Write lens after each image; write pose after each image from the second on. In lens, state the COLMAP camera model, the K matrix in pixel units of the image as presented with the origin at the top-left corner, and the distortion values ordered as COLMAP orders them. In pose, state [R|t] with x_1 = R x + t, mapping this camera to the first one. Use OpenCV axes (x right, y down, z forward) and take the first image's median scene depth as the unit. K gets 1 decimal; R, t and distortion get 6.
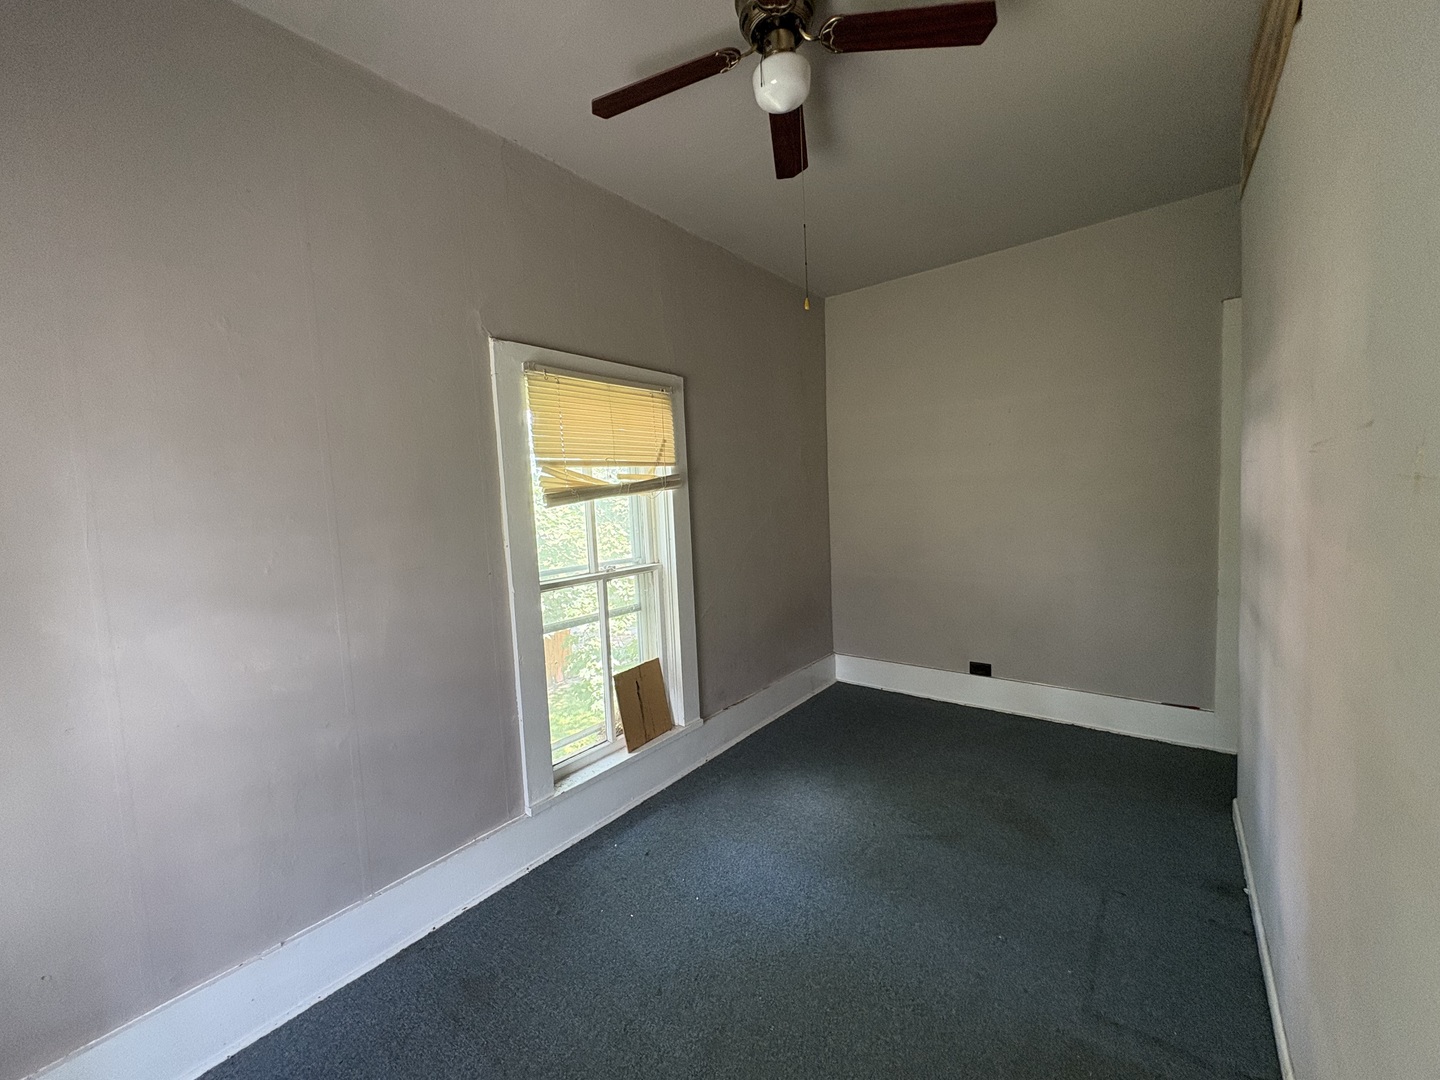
lens RADIAL K [[575.7, 0, 720.1], [0, 575.7, 533.2], [0, 0, 1]] dist [-0.000131, 0.000276]
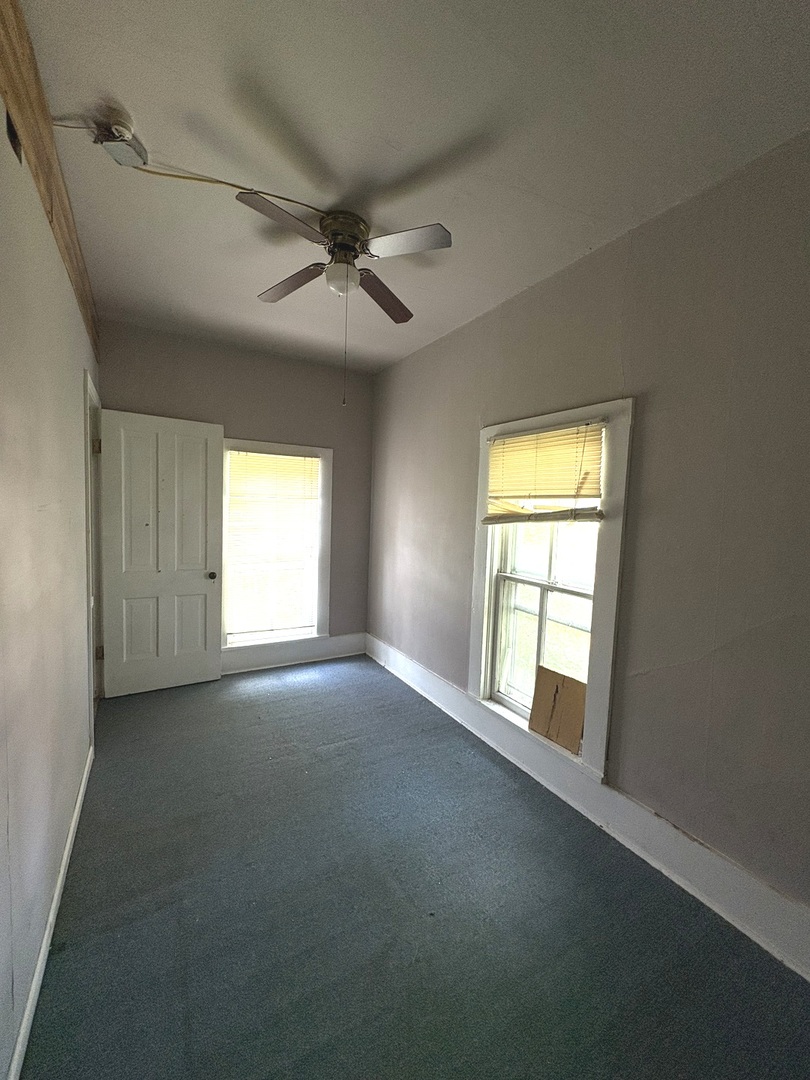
lens RADIAL K [[431.8, 0, 405.9], [0, 431.8, 541.5], [0, 0, 1]] dist [-0.000131, 0.000276]
pose [[-0.375622, 0.100518, -0.921306, 0.756720], [-0.089394, 0.985536, 0.143972, -0.126981], [0.922451, 0.136438, -0.361204, 1.024210]]
